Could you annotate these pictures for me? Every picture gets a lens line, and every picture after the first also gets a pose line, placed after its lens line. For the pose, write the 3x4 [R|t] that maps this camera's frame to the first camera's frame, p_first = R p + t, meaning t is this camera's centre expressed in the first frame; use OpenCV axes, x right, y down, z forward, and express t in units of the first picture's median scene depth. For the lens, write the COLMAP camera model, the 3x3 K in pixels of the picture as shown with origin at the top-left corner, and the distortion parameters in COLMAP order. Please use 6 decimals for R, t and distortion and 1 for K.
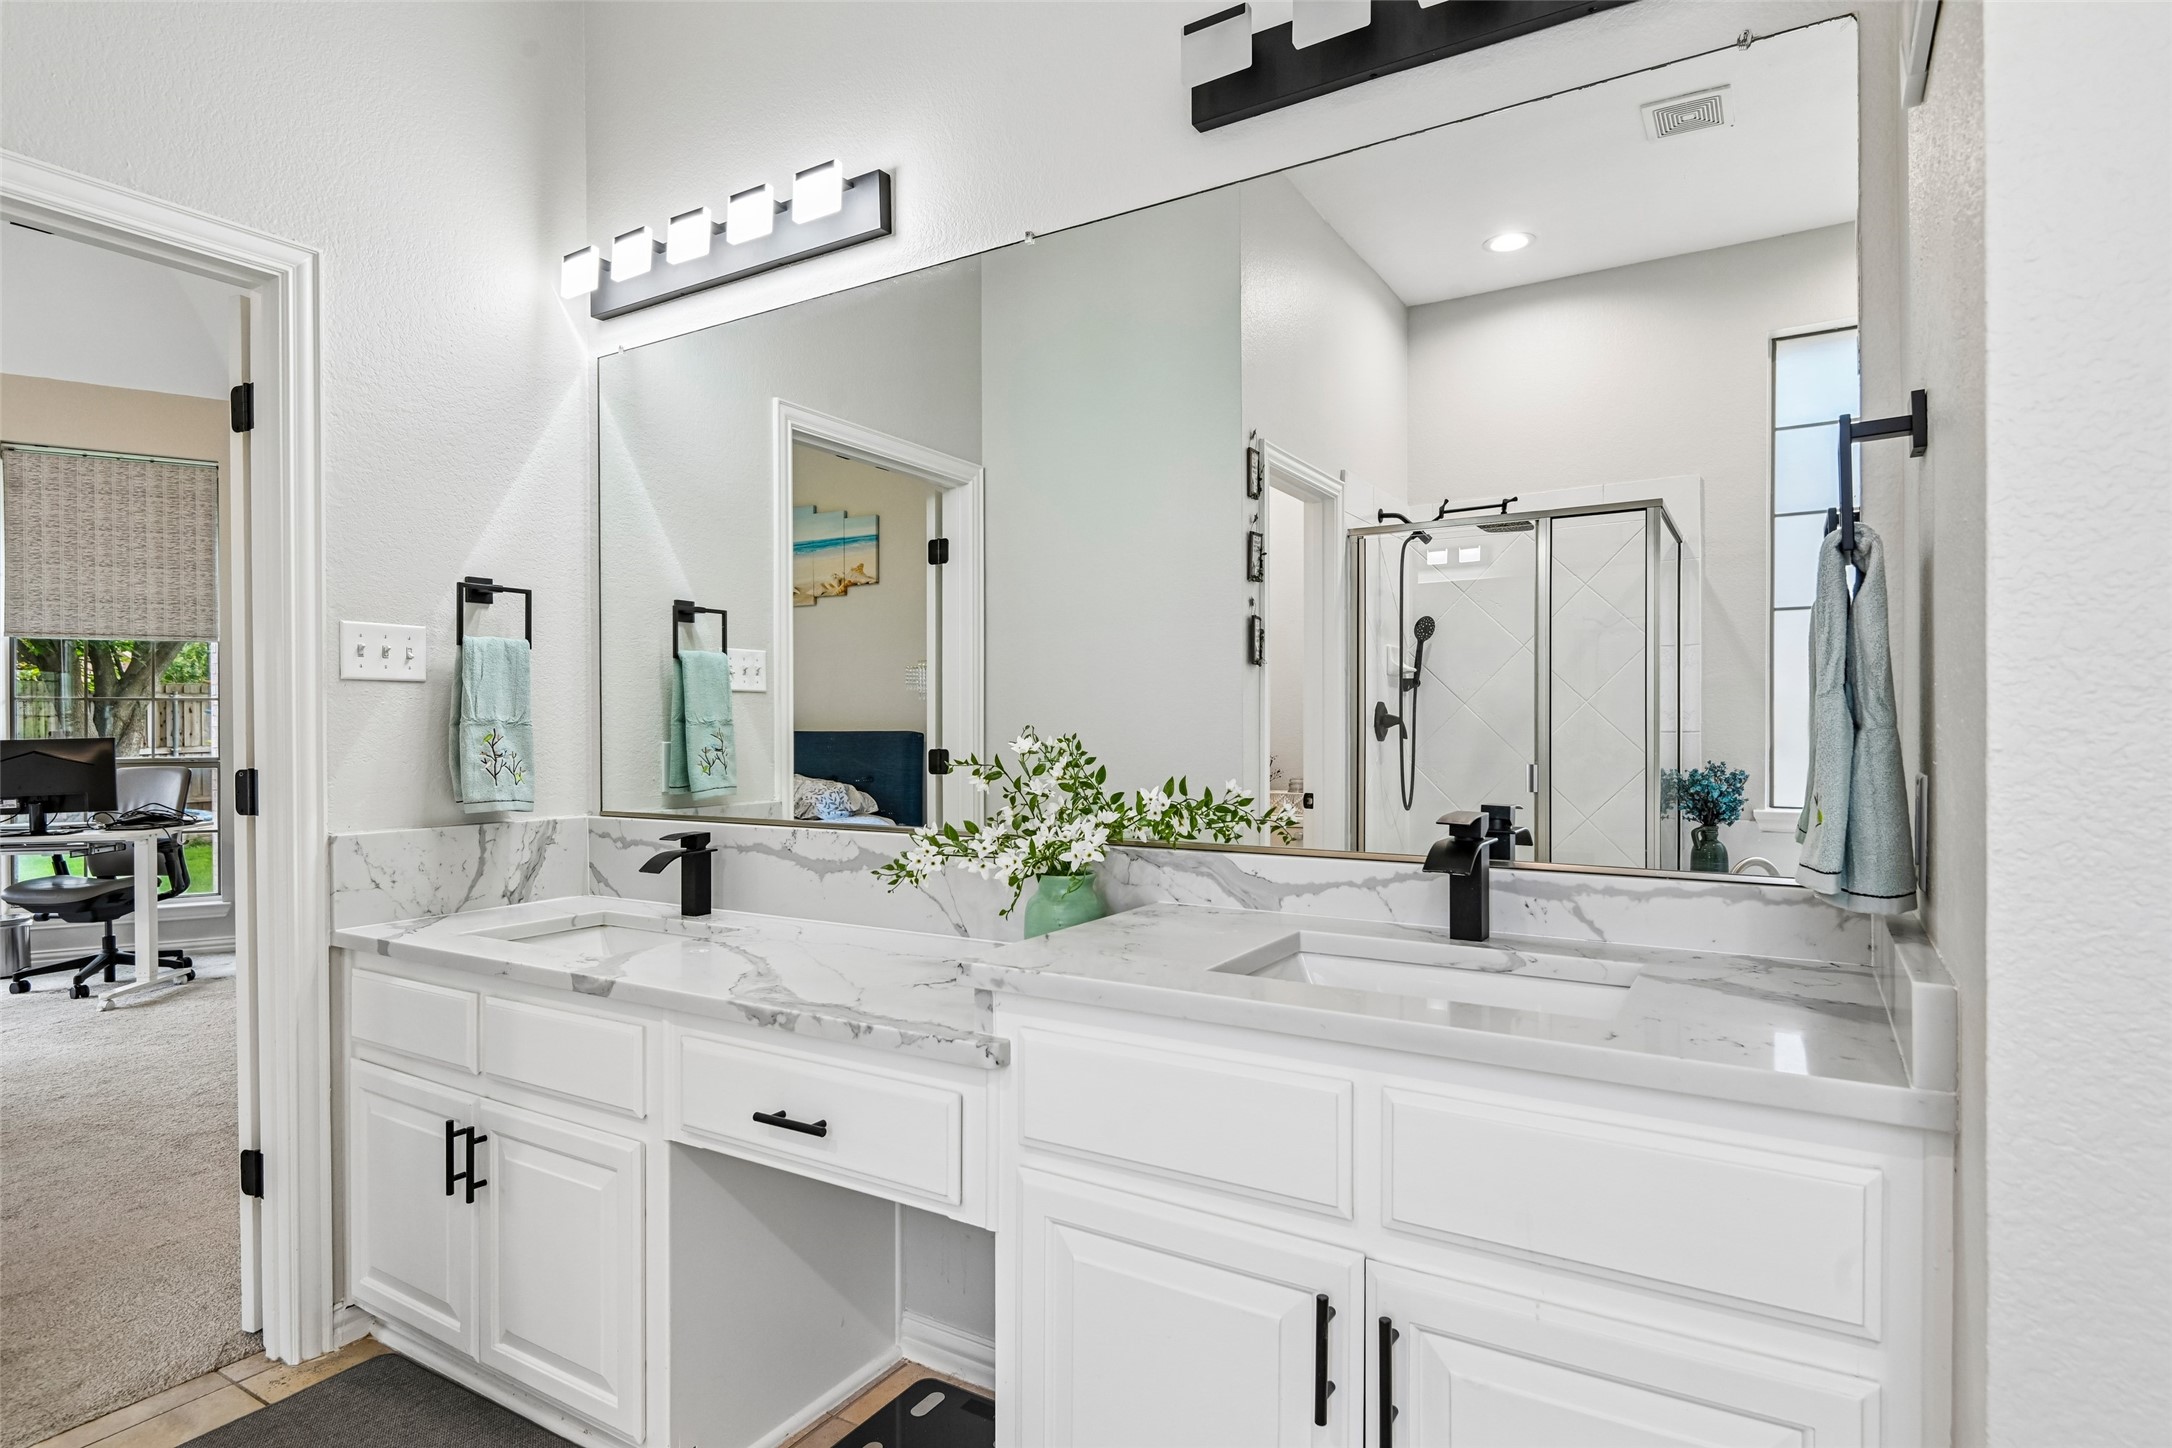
lens RADIAL K [[1157.8, 0, 1149.3], [0, 1157.8, 734.3], [0, 0, 1]] dist [0.004222, -0.001132]
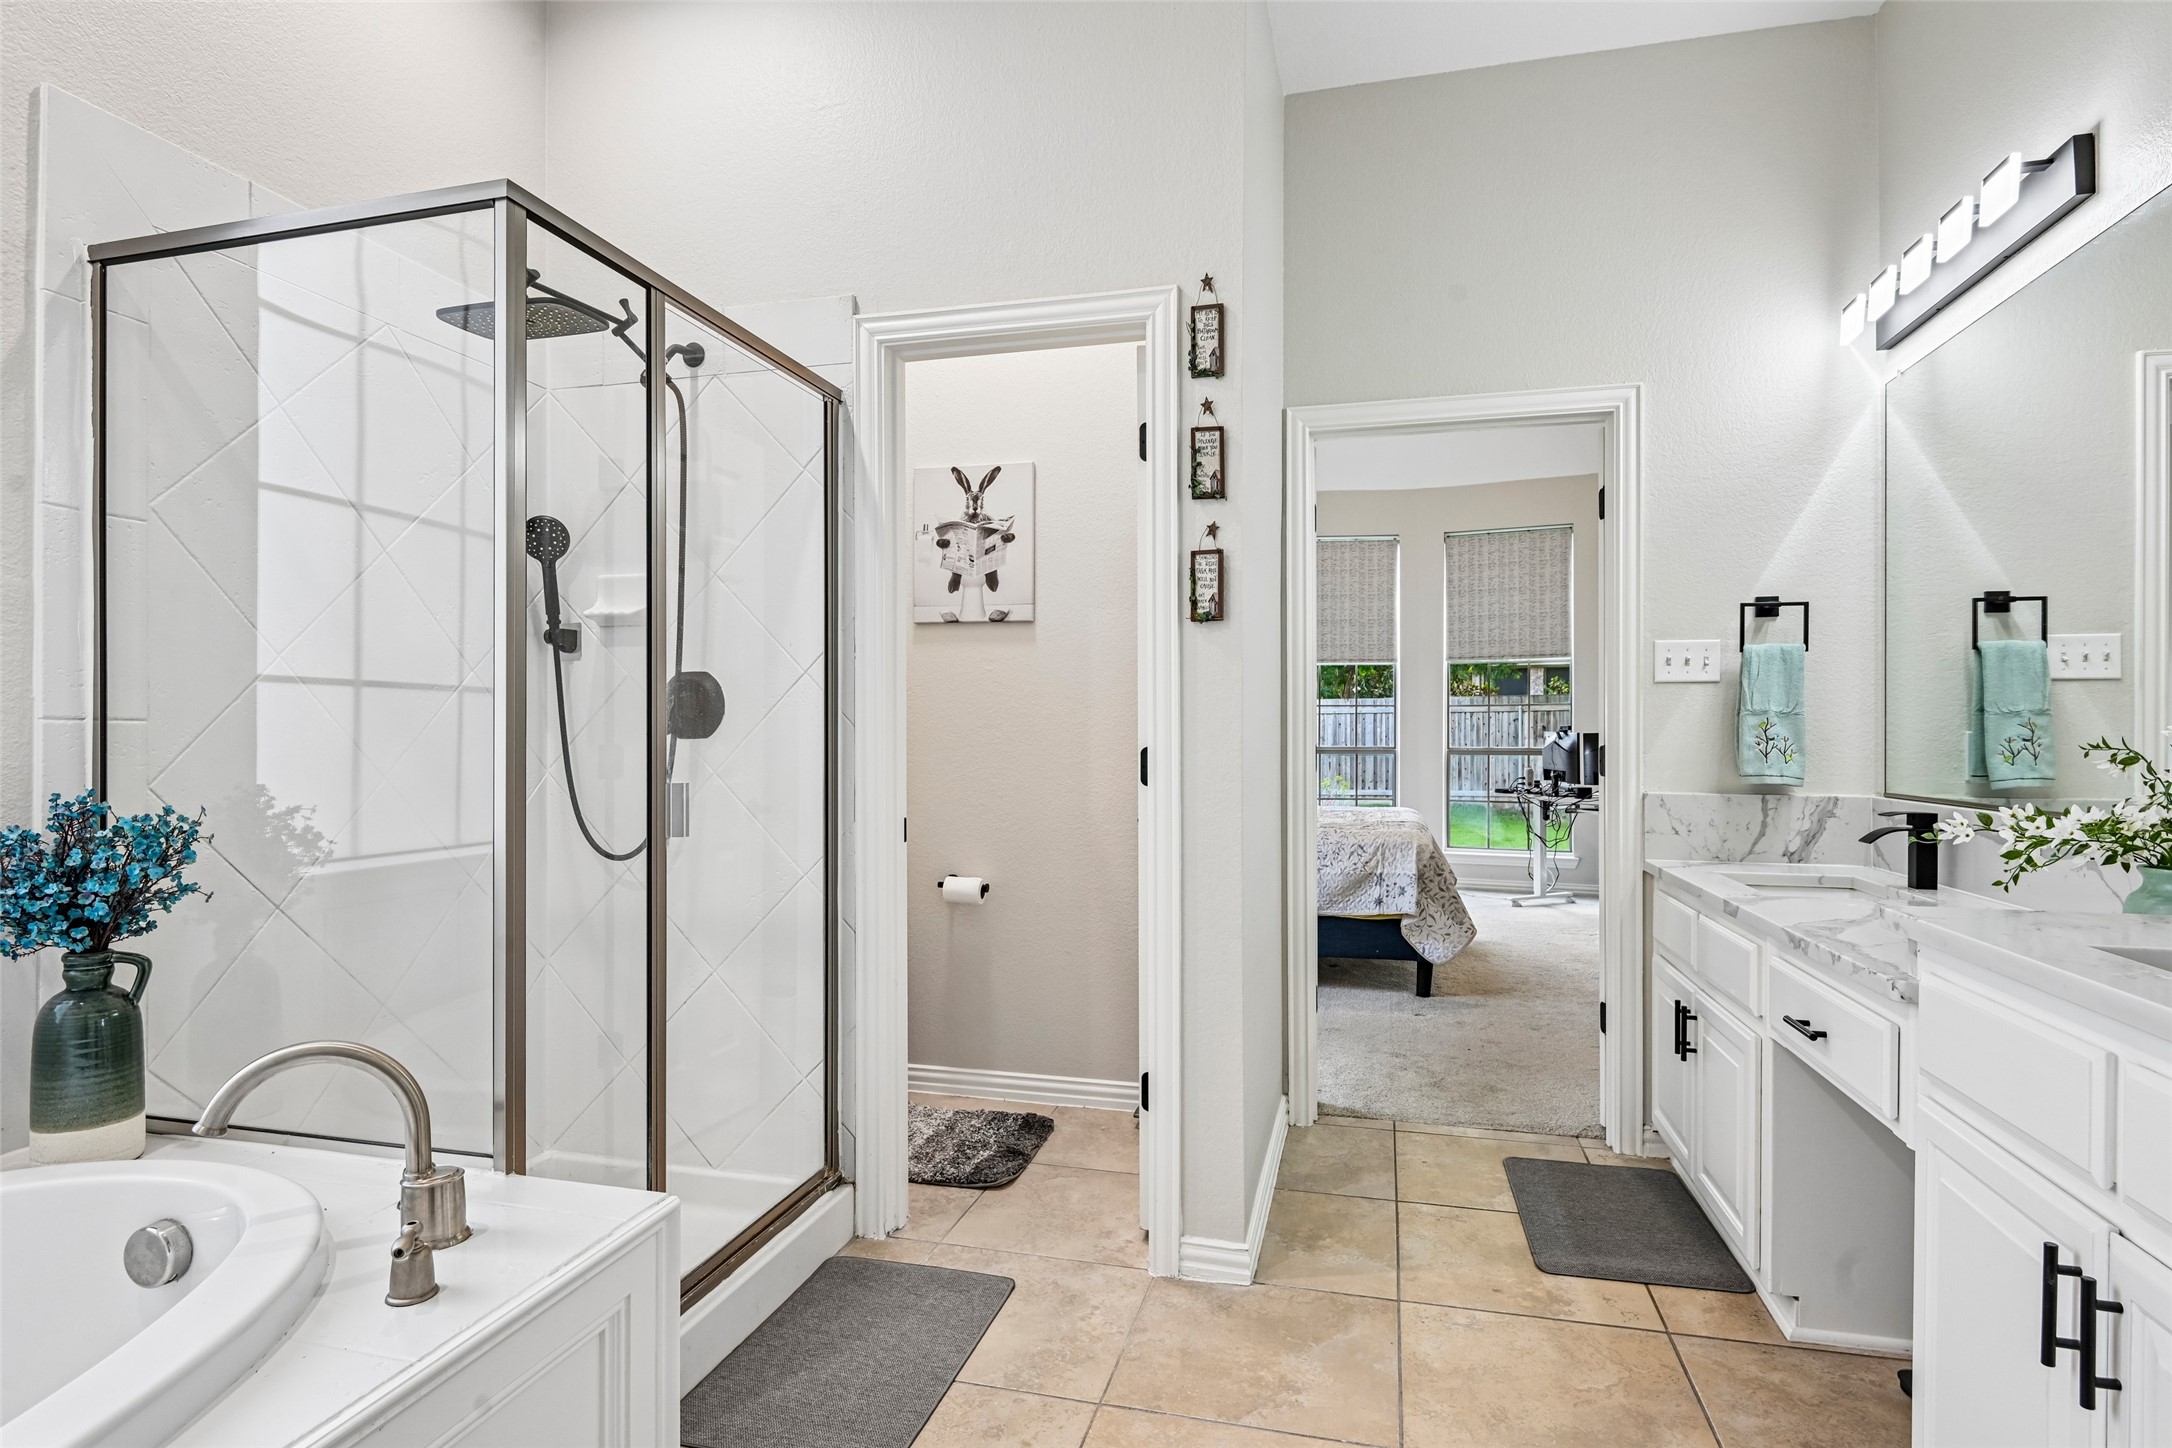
lens RADIAL K [[1157.8, 0, 1083.0], [0, 1157.8, 722.3], [0, 0, 1]] dist [0.004222, -0.001132]
pose [[0.295302, -0.002703, -0.955400, 0.397853], [-0.008672, 0.999947, -0.005510, 0.013194], [0.955365, 0.009912, 0.295263, -0.066399]]
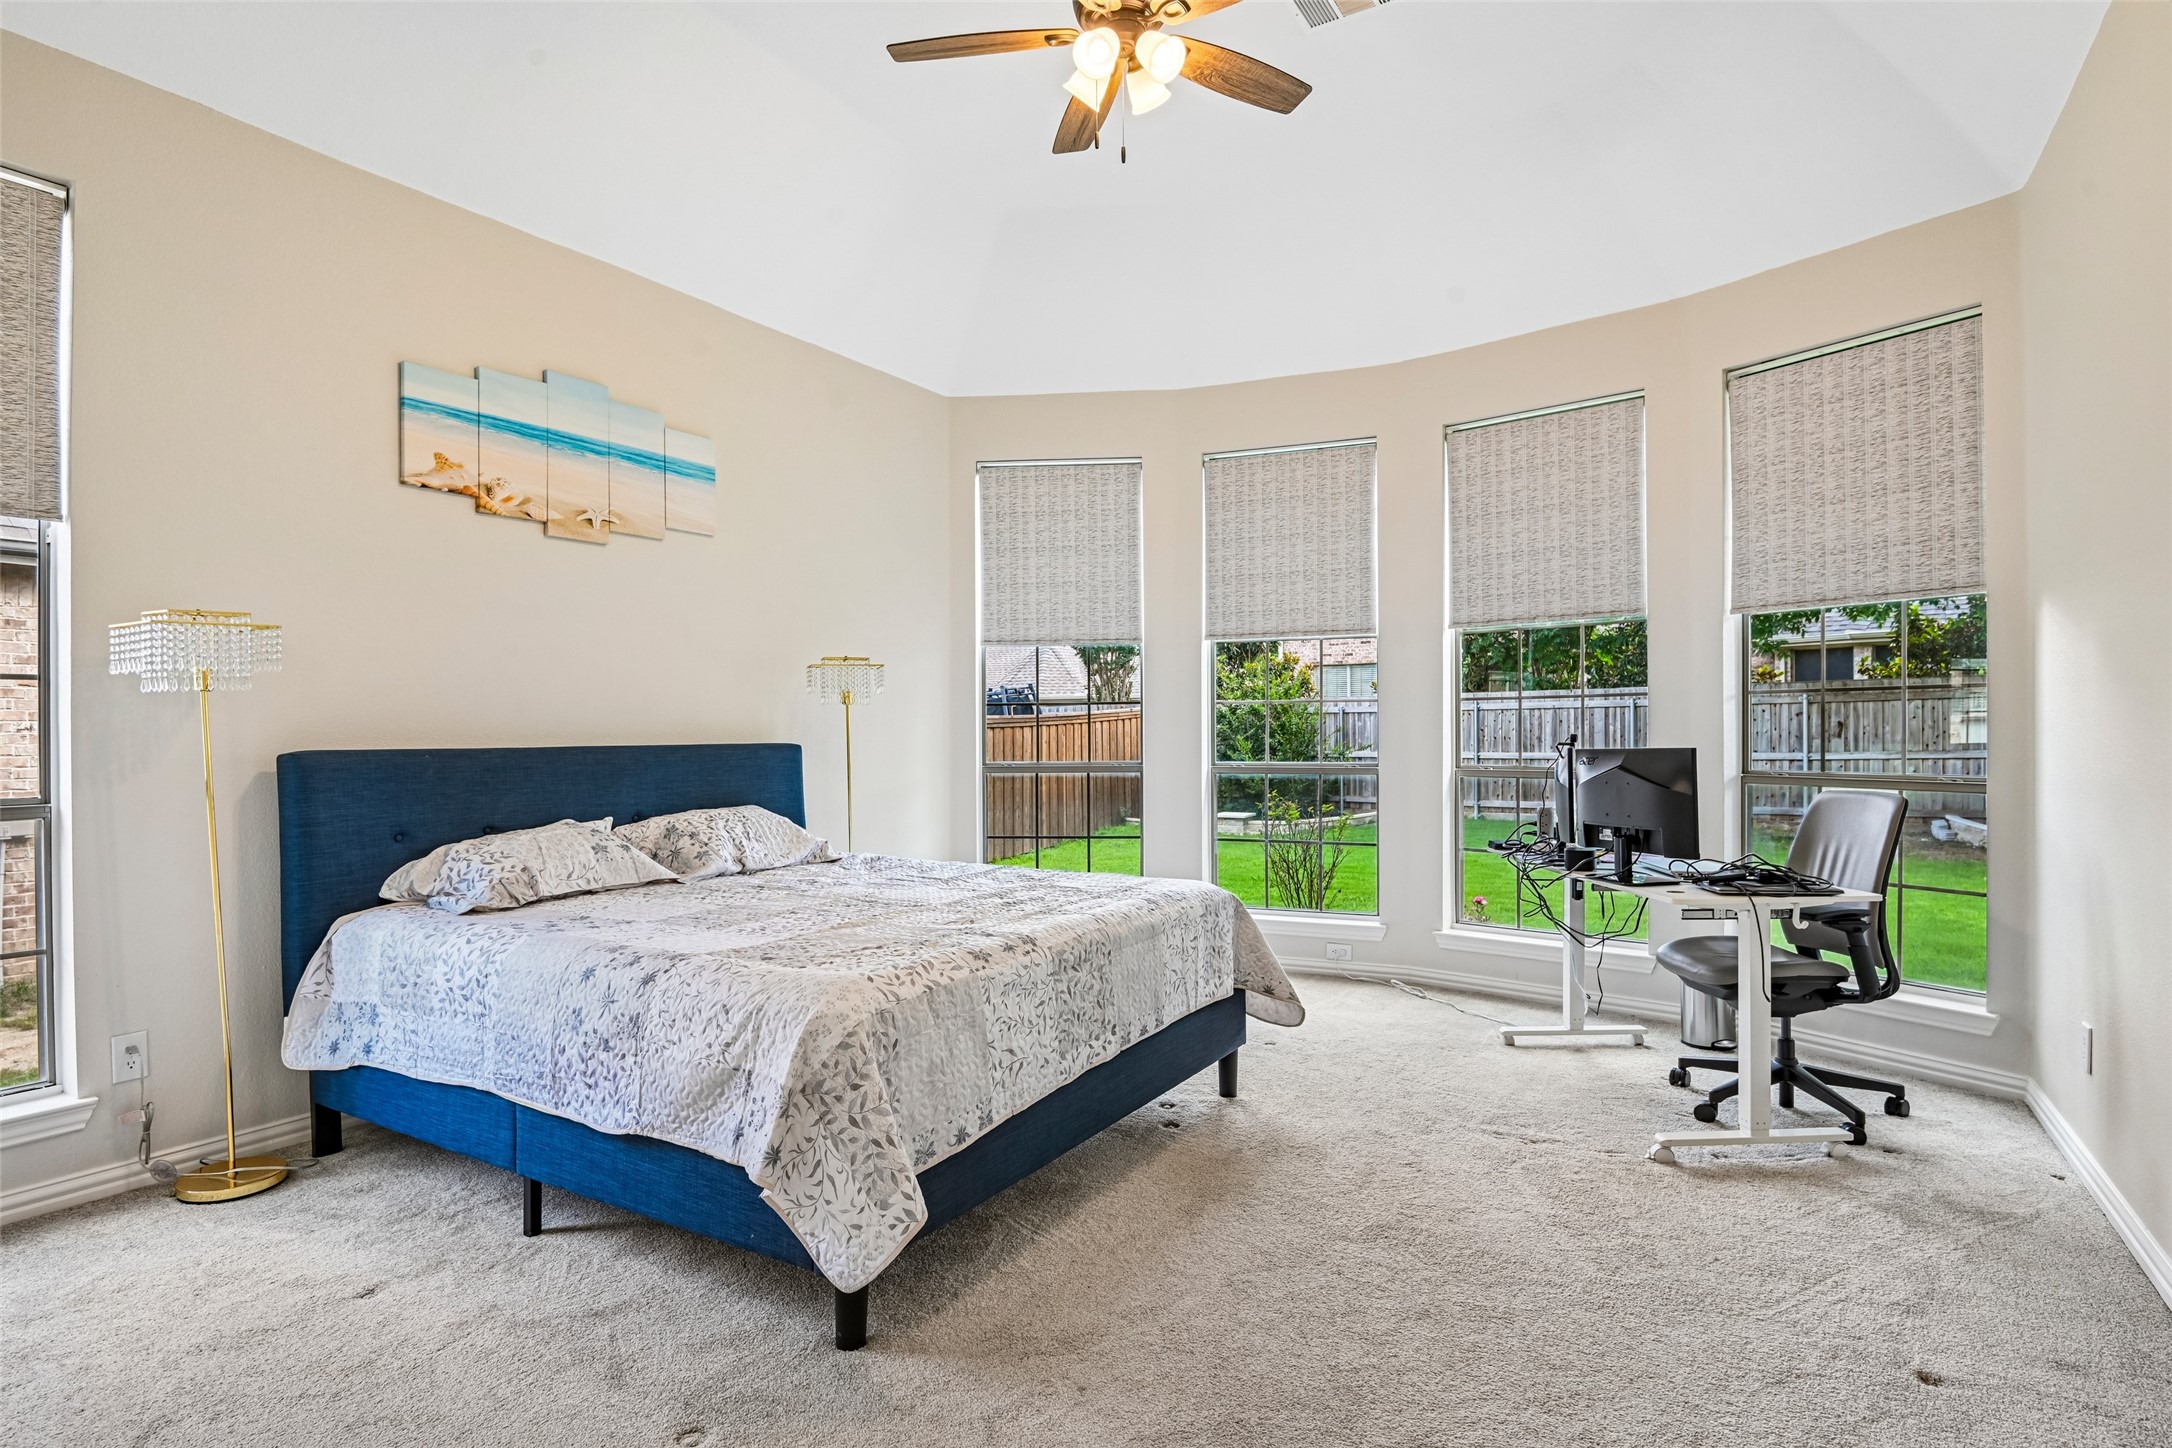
lens RADIAL K [[1157.8, 0, 1080.5], [0, 1157.8, 718.4], [0, 0, 1]] dist [0.004222, -0.001132]
pose [[0.018571, -0.004073, -0.999819, -0.555715], [-0.001626, 0.999990, -0.004104, -0.025562], [0.999826, 0.001701, 0.018564, 1.471045]]
